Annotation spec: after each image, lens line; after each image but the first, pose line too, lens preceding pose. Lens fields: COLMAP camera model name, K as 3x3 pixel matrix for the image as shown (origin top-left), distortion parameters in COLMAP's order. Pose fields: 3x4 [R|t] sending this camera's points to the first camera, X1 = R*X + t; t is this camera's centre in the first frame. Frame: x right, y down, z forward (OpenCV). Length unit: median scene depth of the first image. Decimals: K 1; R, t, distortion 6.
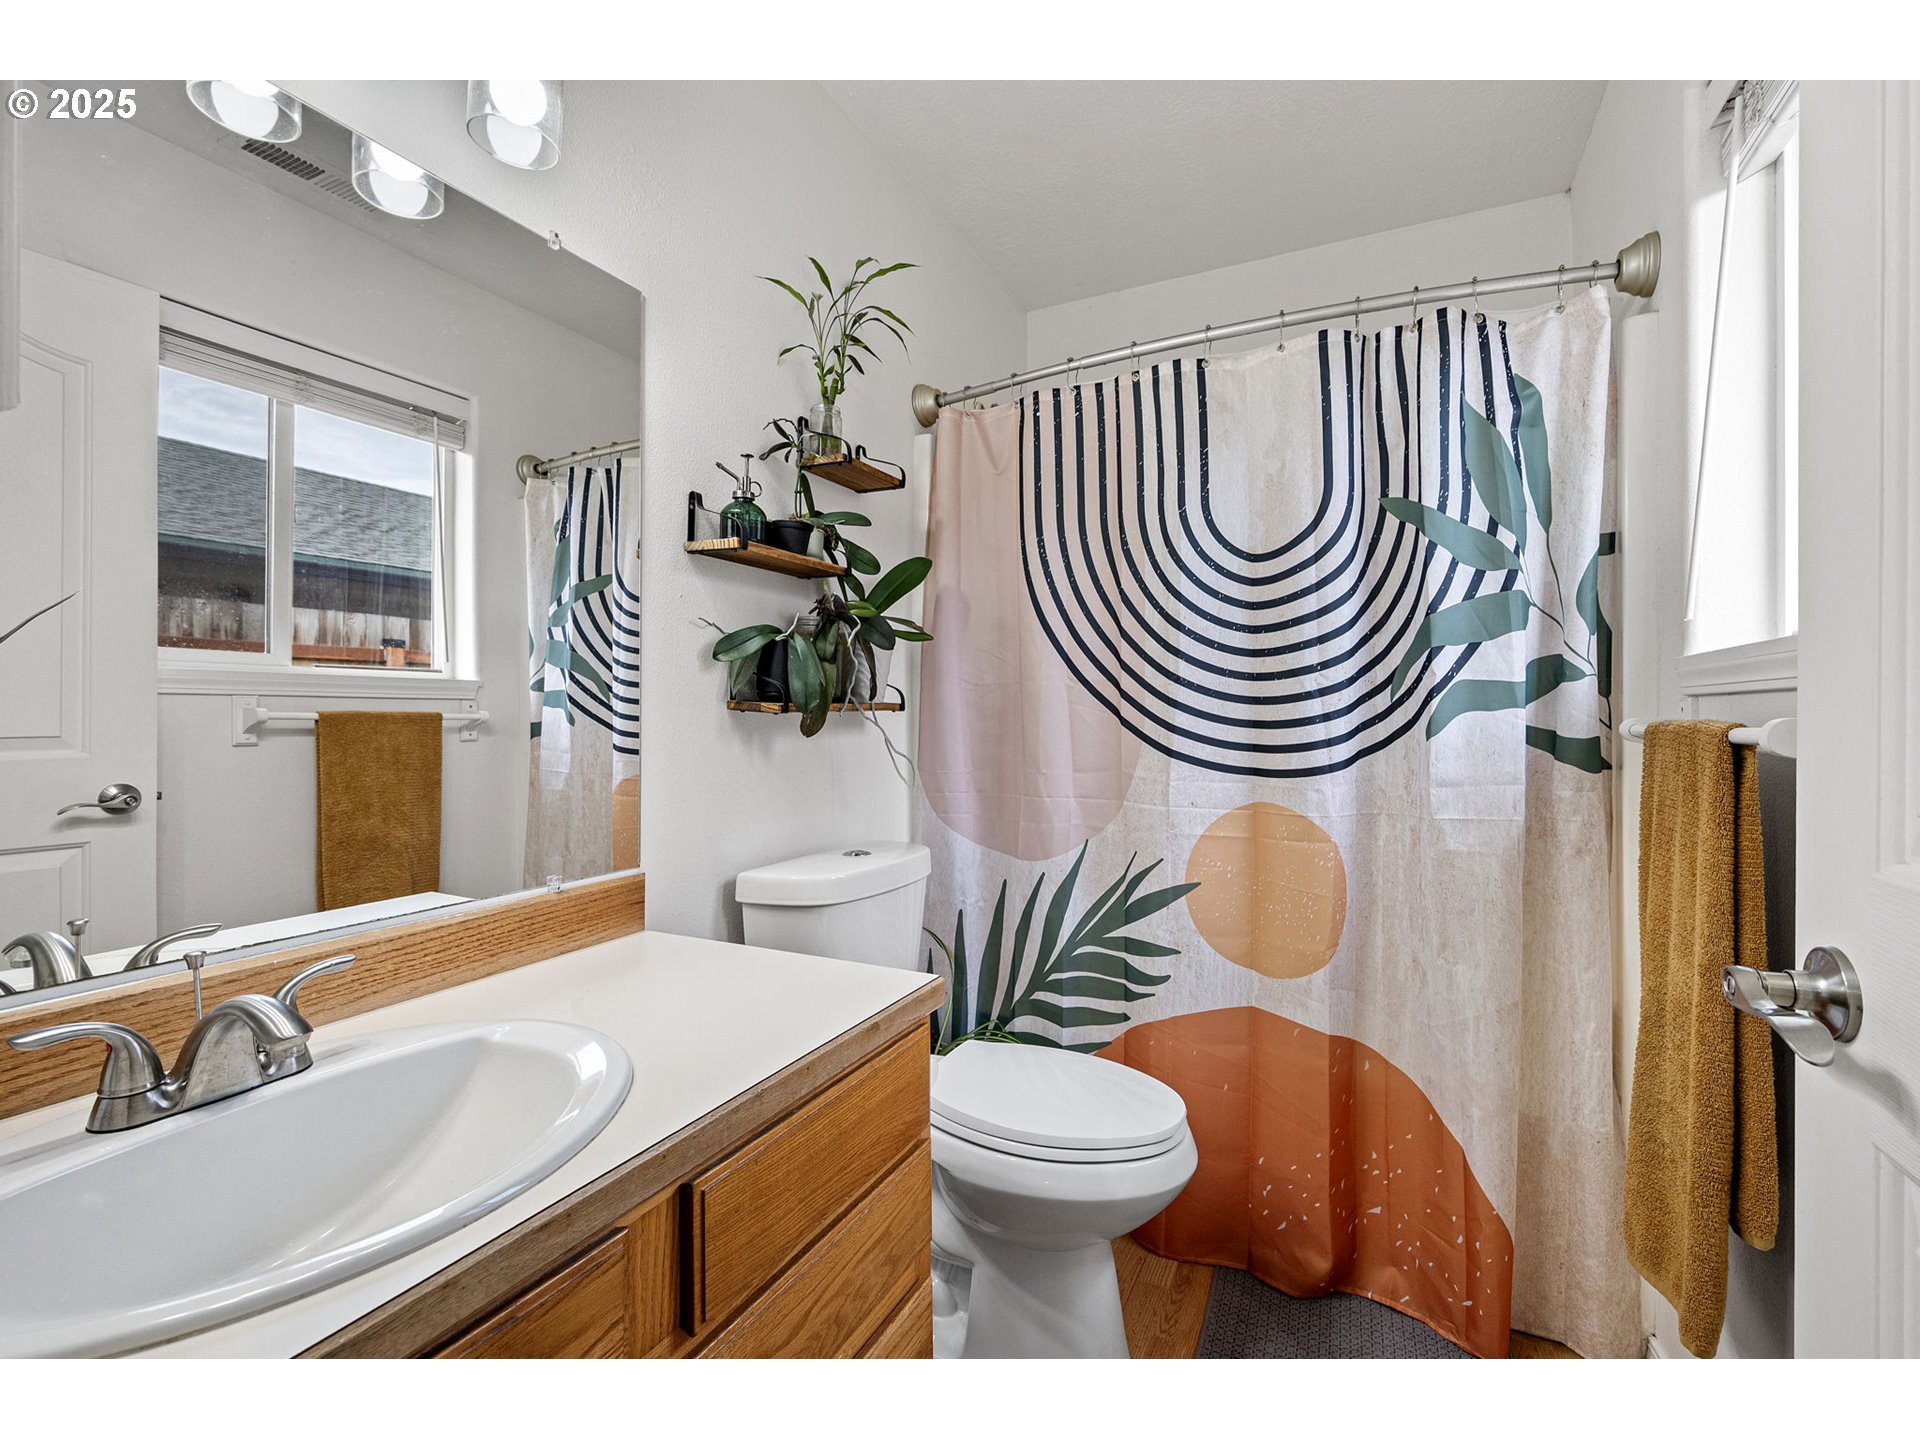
lens RADIAL K [[870.3, 0, 949.2], [0, 870.3, 719.7], [0, 0, 1]] dist [-0.001152, -0.000283]
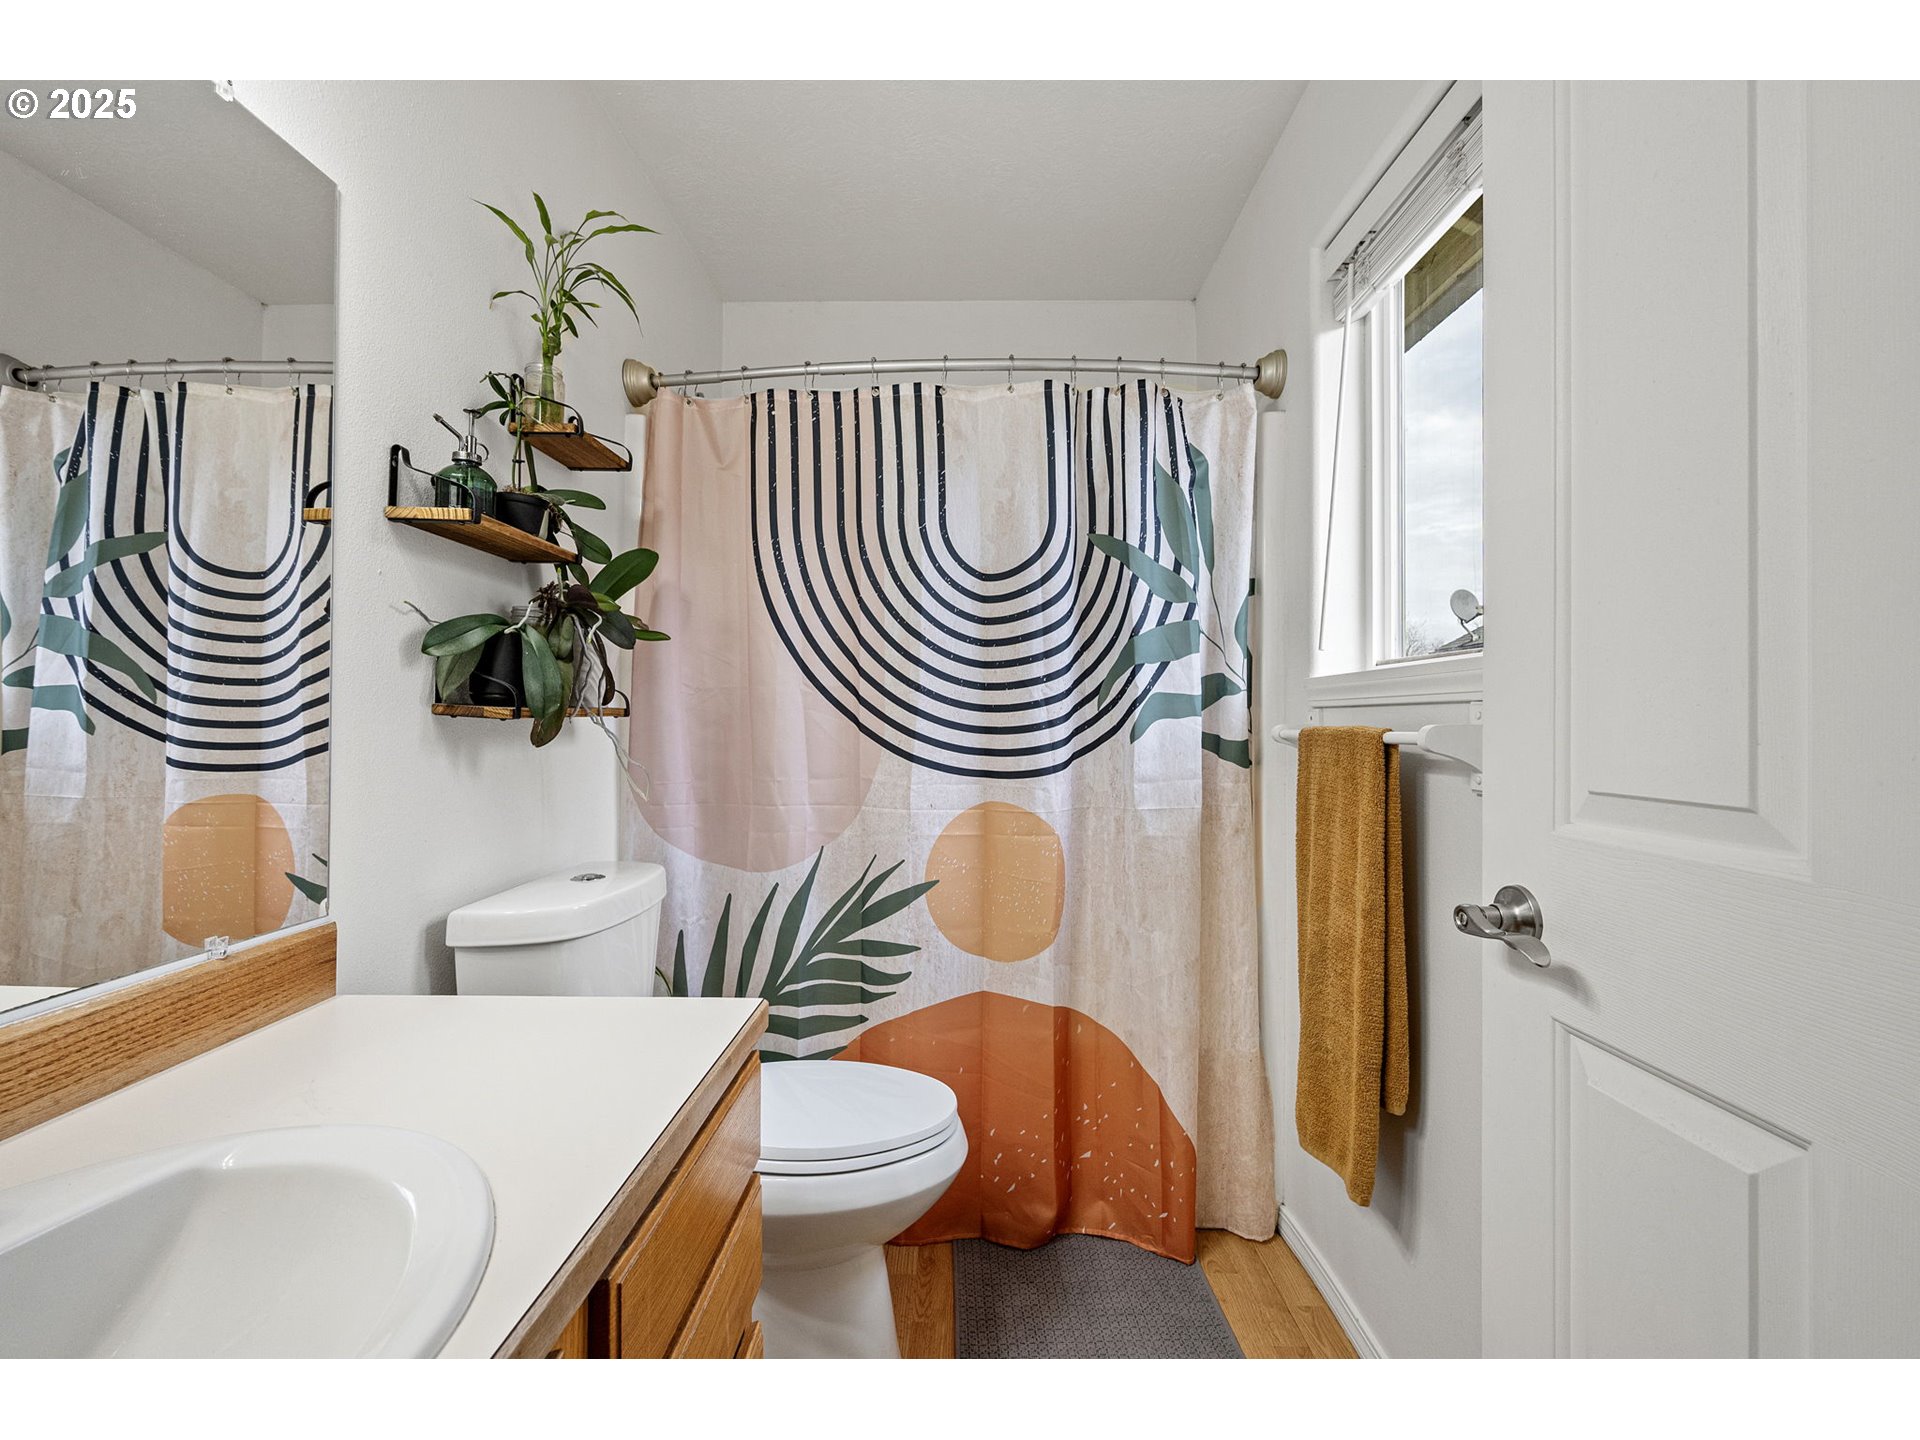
lens RADIAL K [[870.3, 0, 956.1], [0, 870.3, 718.5], [0, 0, 1]] dist [-0.001152, -0.000283]
pose [[0.899080, 0.002915, 0.437774, -0.169895], [0.000507, 0.999970, -0.007700, -0.000854], [-0.437784, 0.007145, 0.899052, 0.043181]]
